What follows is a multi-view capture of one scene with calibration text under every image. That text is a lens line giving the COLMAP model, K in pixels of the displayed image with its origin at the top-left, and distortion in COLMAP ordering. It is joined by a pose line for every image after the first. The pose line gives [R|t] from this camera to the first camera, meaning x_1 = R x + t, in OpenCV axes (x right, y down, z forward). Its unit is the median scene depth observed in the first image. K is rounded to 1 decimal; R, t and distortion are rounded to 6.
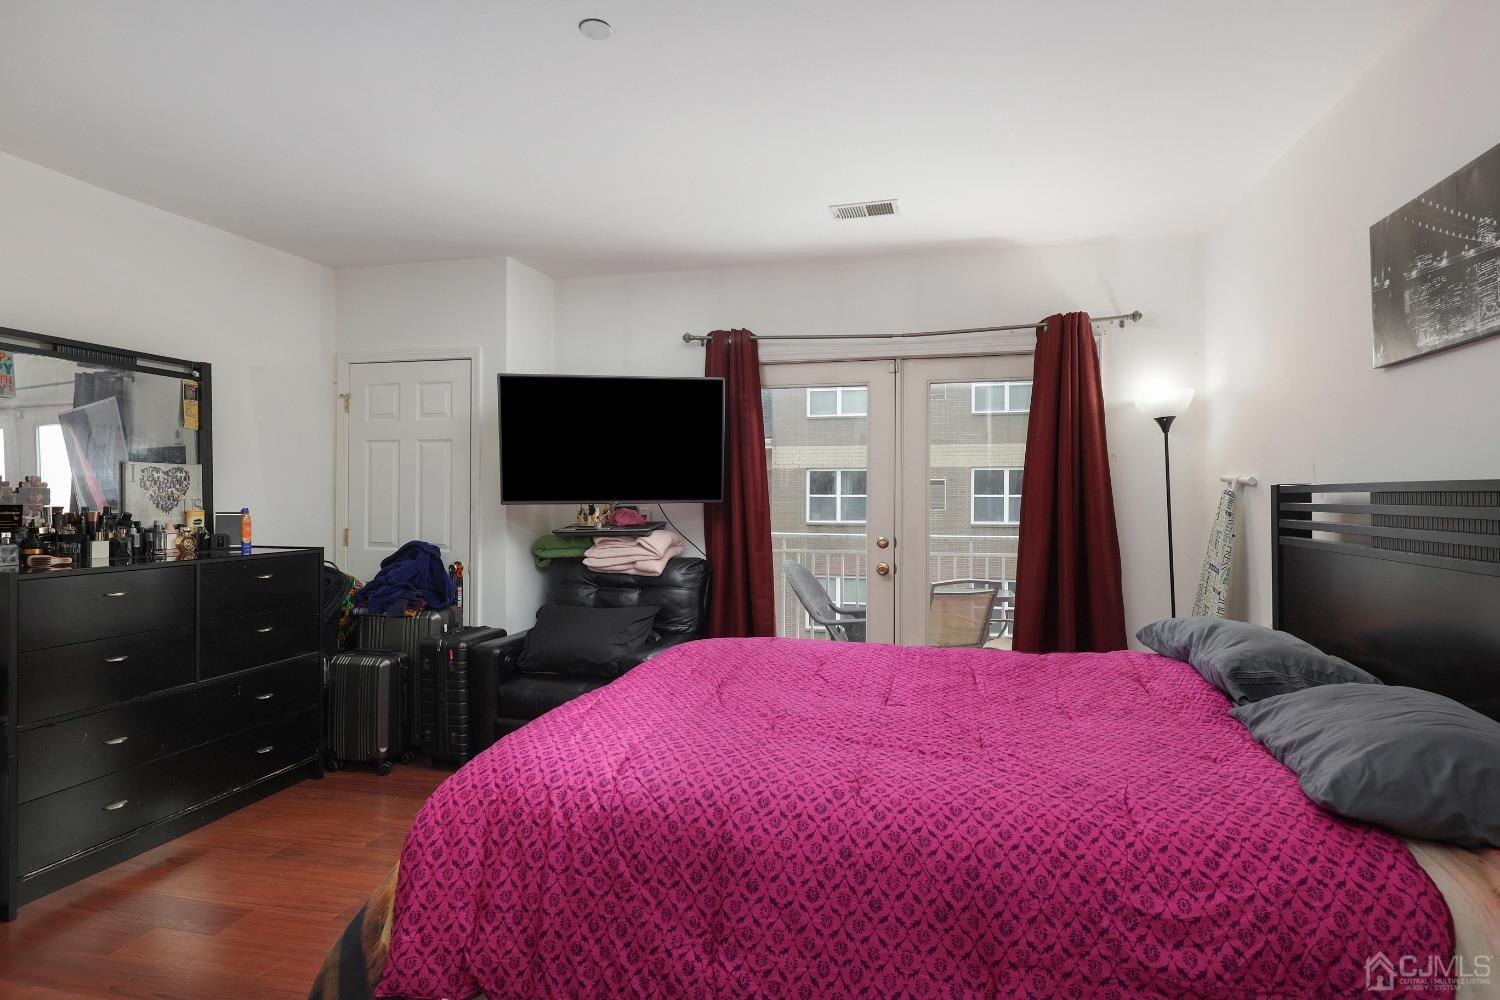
lens RADIAL K [[807.0, 0, 758.2], [0, 807.0, 485.8], [0, 0, 1]] dist [-0.001302, -0.000260]
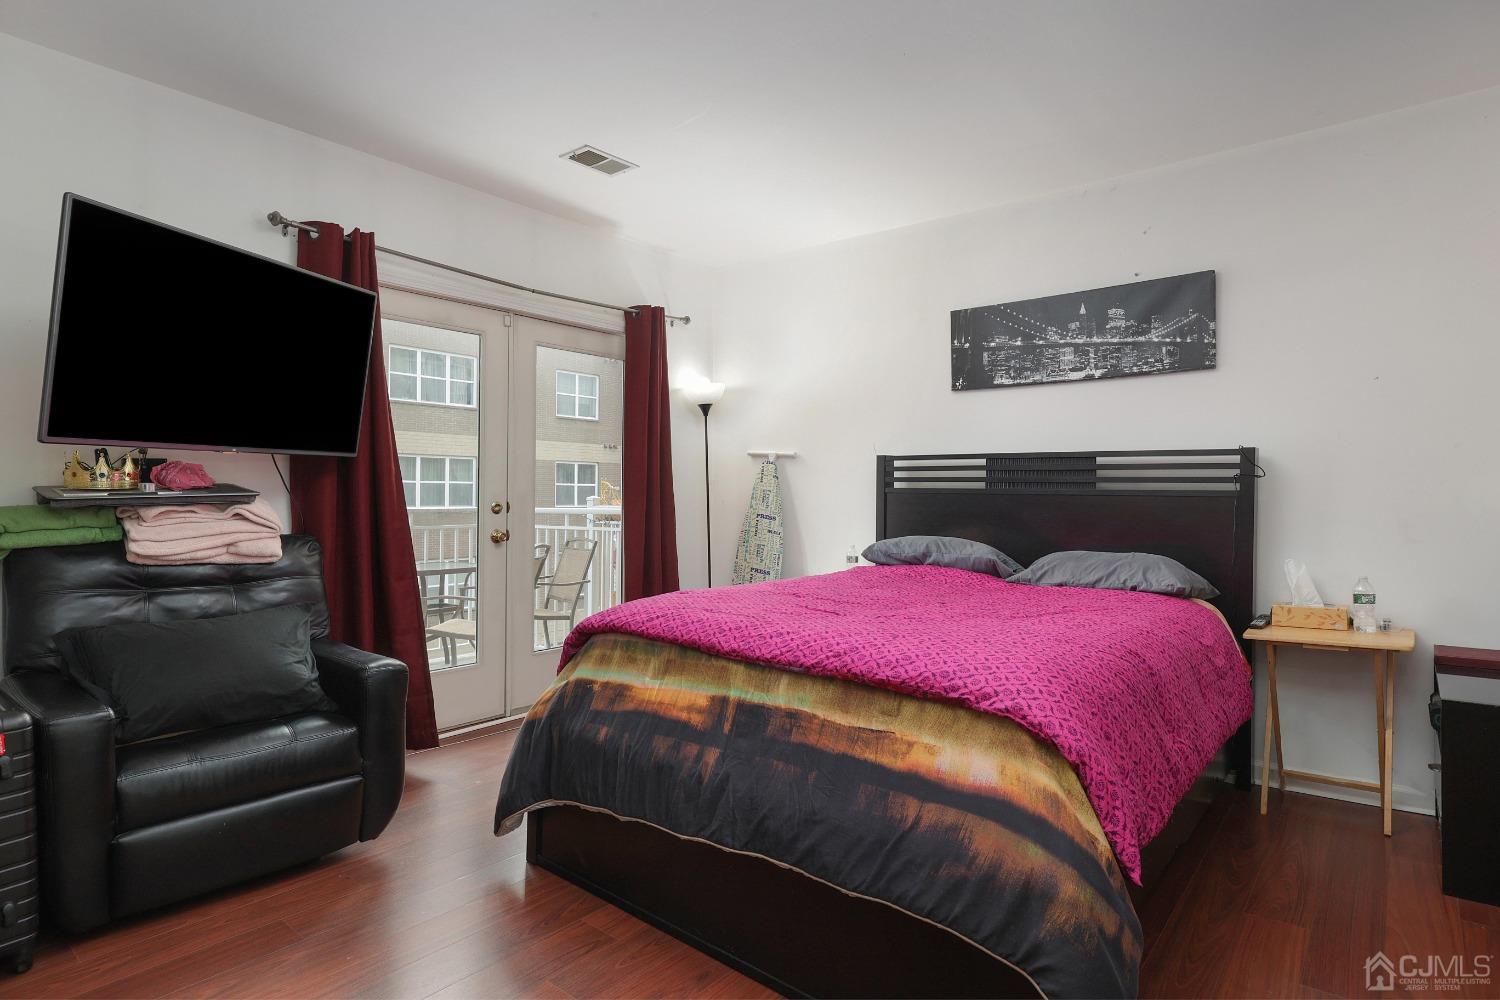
lens RADIAL K [[807.0, 0, 758.2], [0, 807.0, 485.8], [0, 0, 1]] dist [-0.001302, -0.000260]
pose [[0.418741, 0.008409, 0.908067, -0.596283], [-0.018302, 0.999832, -0.000819, 0.043218], [-0.907921, -0.016276, 0.418824, 0.362945]]
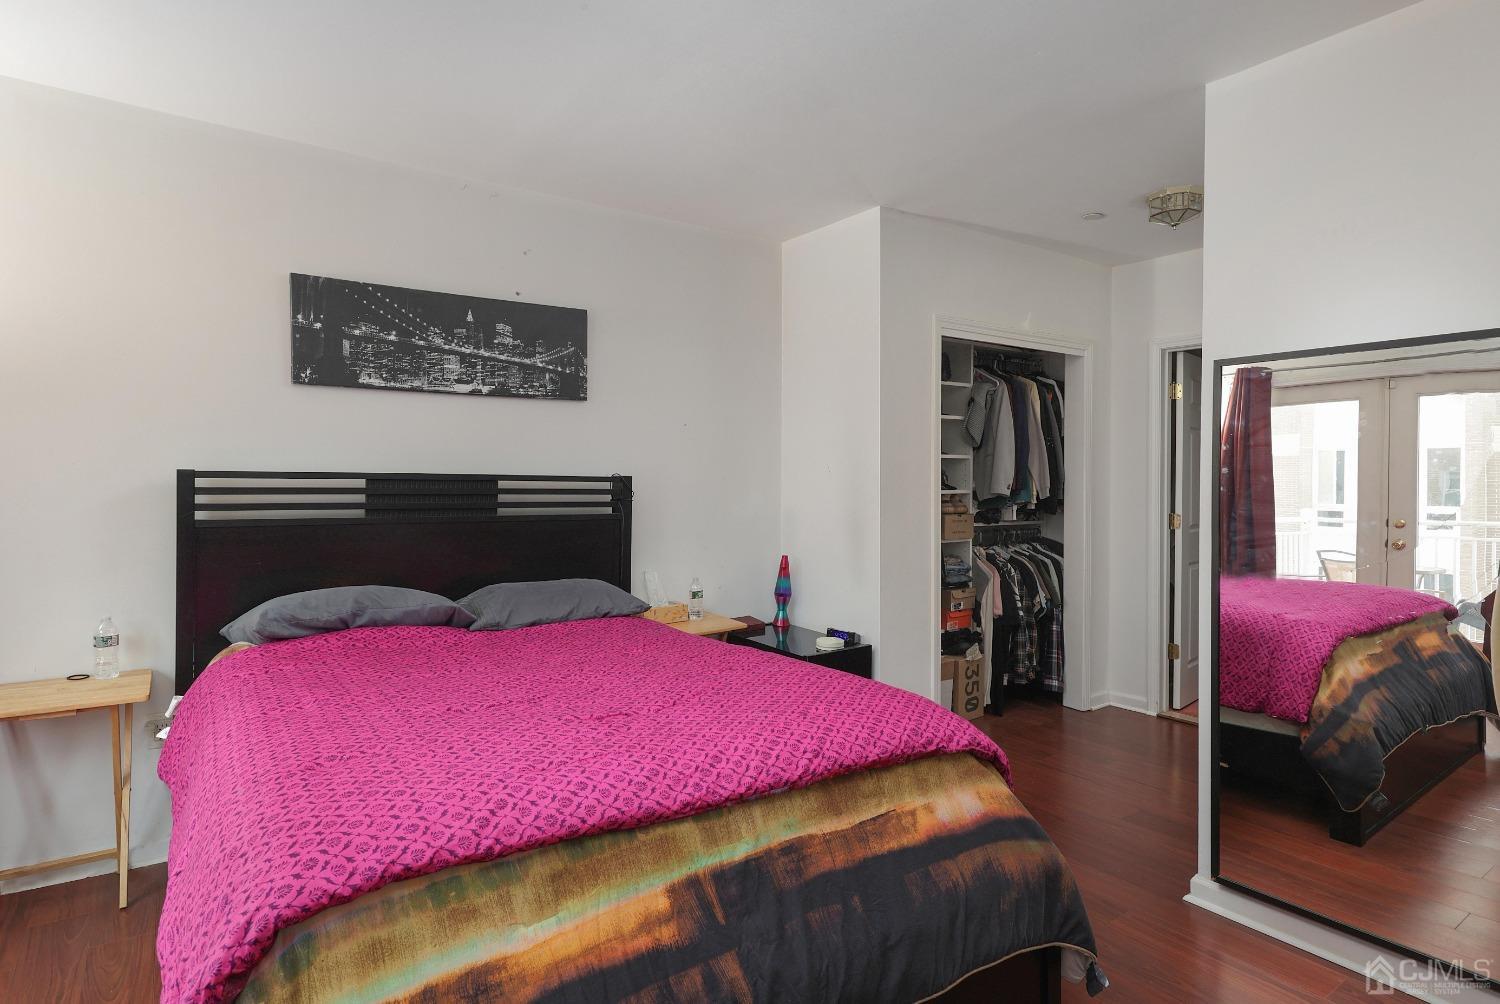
lens RADIAL K [[807.0, 0, 758.2], [0, 807.0, 487.8], [0, 0, 1]] dist [-0.001302, -0.000260]
pose [[-0.763159, -0.009200, 0.646145, -0.374281], [-0.014964, 0.999882, -0.003437, 0.010051], [-0.646037, -0.012292, -0.763207, 0.859851]]
